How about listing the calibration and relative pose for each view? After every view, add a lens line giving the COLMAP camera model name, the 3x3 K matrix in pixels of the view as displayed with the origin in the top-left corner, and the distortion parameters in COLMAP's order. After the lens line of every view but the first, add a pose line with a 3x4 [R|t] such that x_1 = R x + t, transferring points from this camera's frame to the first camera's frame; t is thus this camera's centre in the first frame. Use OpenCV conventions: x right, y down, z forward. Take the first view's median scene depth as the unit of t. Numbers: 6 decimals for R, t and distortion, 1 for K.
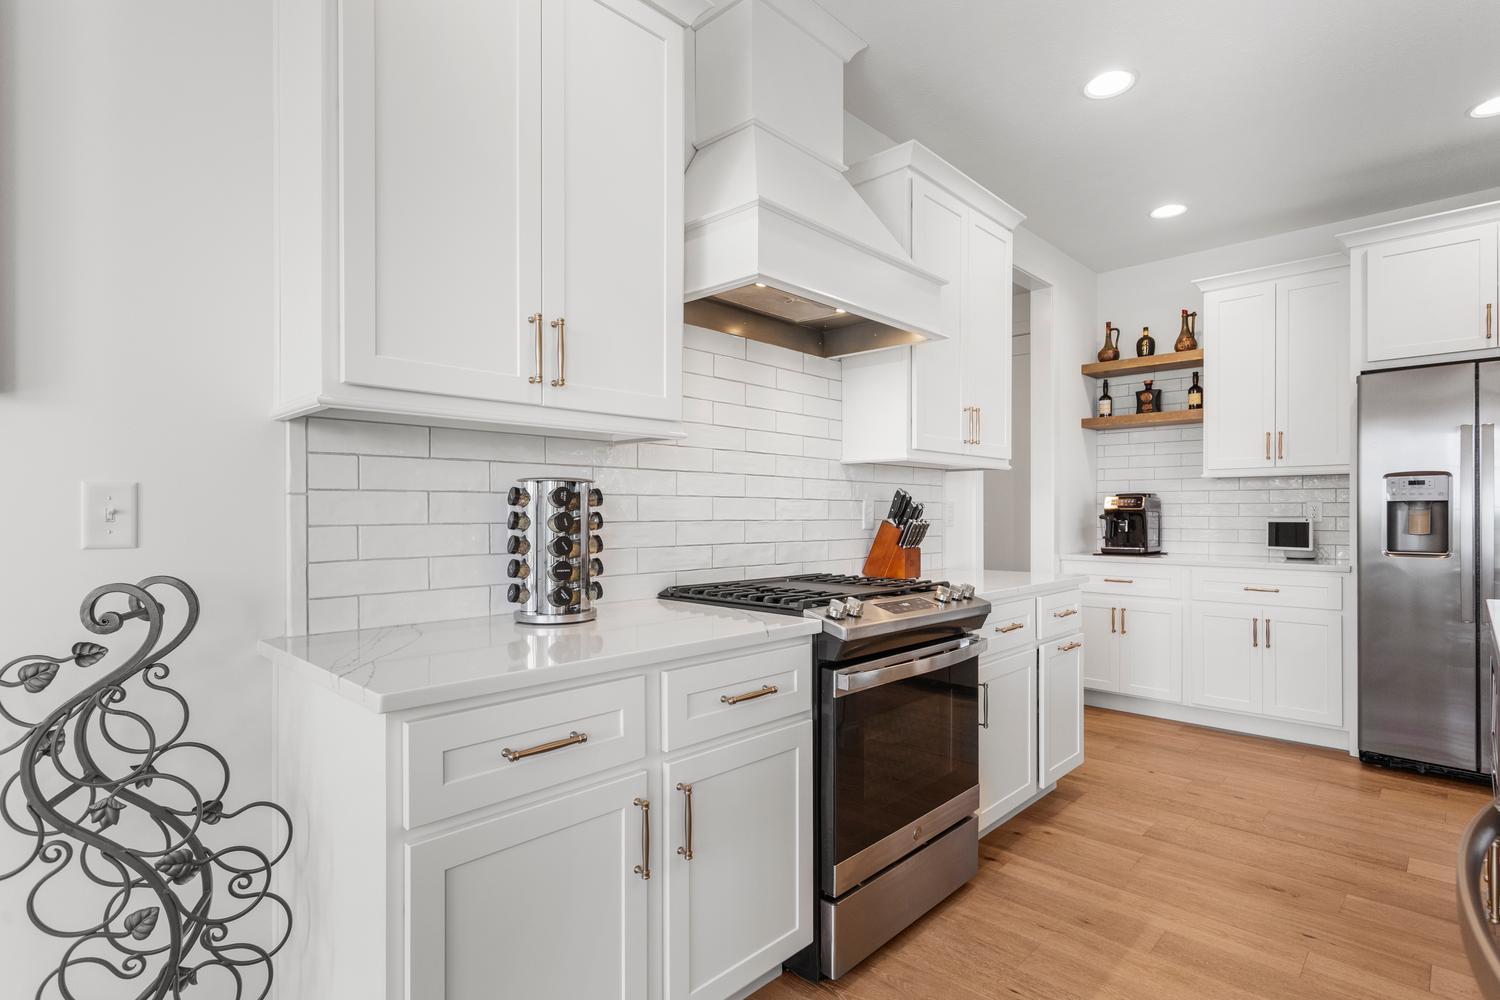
lens RADIAL K [[719.3, 0, 749.0], [0, 719.3, 499.4], [0, 0, 1]] dist [0.000463, 0.000026]
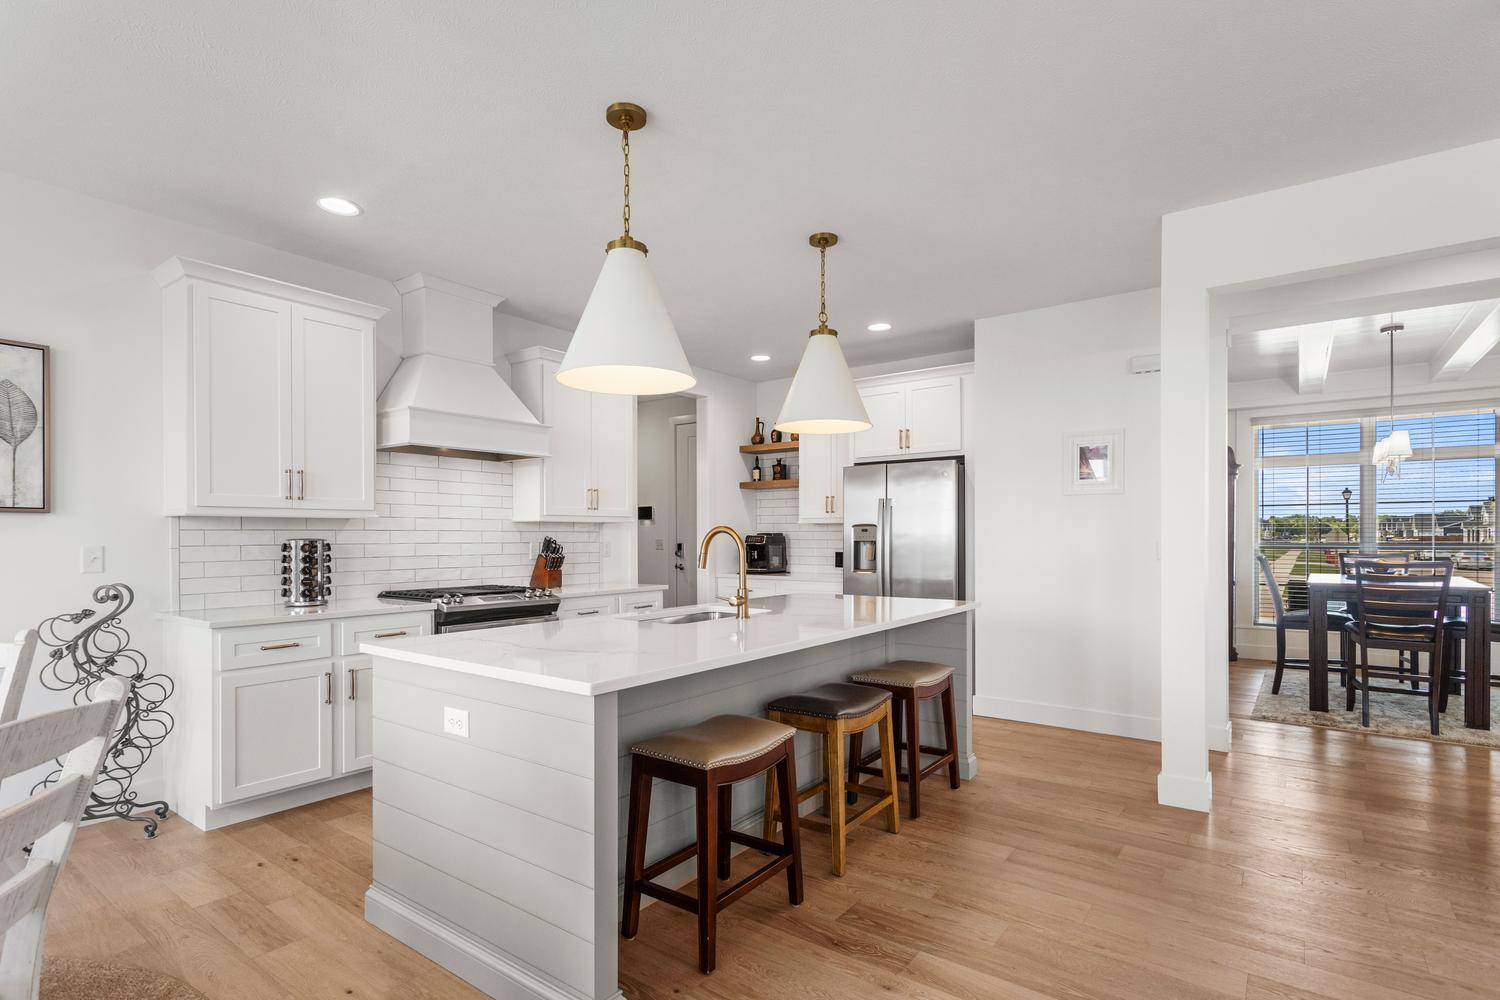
lens RADIAL K [[739.2, 0, 746.6], [0, 739.2, 523.7], [0, 0, 1]] dist [0.011325, 0.000372]
pose [[0.993870, -0.001520, 0.110543, 0.777272], [0.001298, 0.999997, 0.002076, -0.076139], [-0.110546, -0.001920, 0.993869, -1.316564]]
